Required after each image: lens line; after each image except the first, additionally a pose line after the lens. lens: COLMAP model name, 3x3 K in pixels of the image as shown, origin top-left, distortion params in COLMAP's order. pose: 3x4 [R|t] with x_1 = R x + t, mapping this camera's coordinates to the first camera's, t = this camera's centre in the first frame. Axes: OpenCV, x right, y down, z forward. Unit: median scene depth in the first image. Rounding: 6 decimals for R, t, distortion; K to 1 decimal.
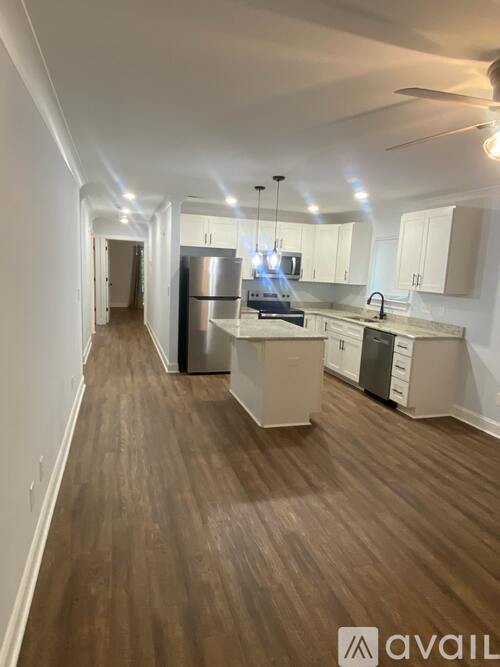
lens RADIAL K [[407.1, 0, 250.0], [0, 407.1, 333.5], [0, 0, 1]] dist [0.076087, -0.092959]
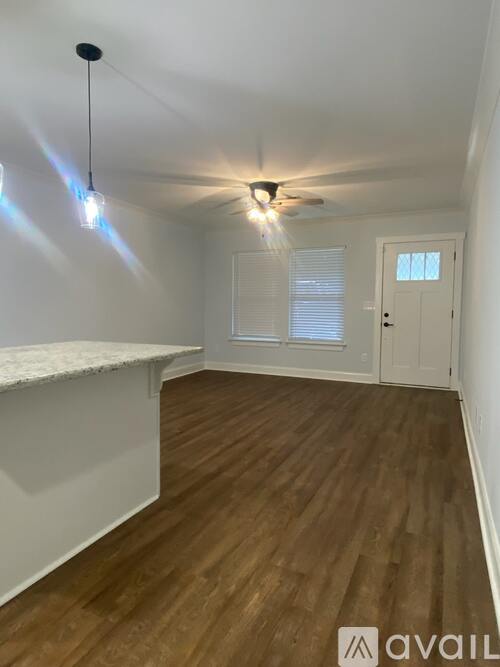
lens RADIAL K [[407.1, 0, 250.0], [0, 407.1, 333.5], [0, 0, 1]] dist [0.076087, -0.092959]
pose [[-0.736619, -0.101808, 0.668601, -0.534334], [0.068274, 0.972360, 0.223281, -0.154397], [-0.672853, 0.210122, -0.709308, 1.515372]]
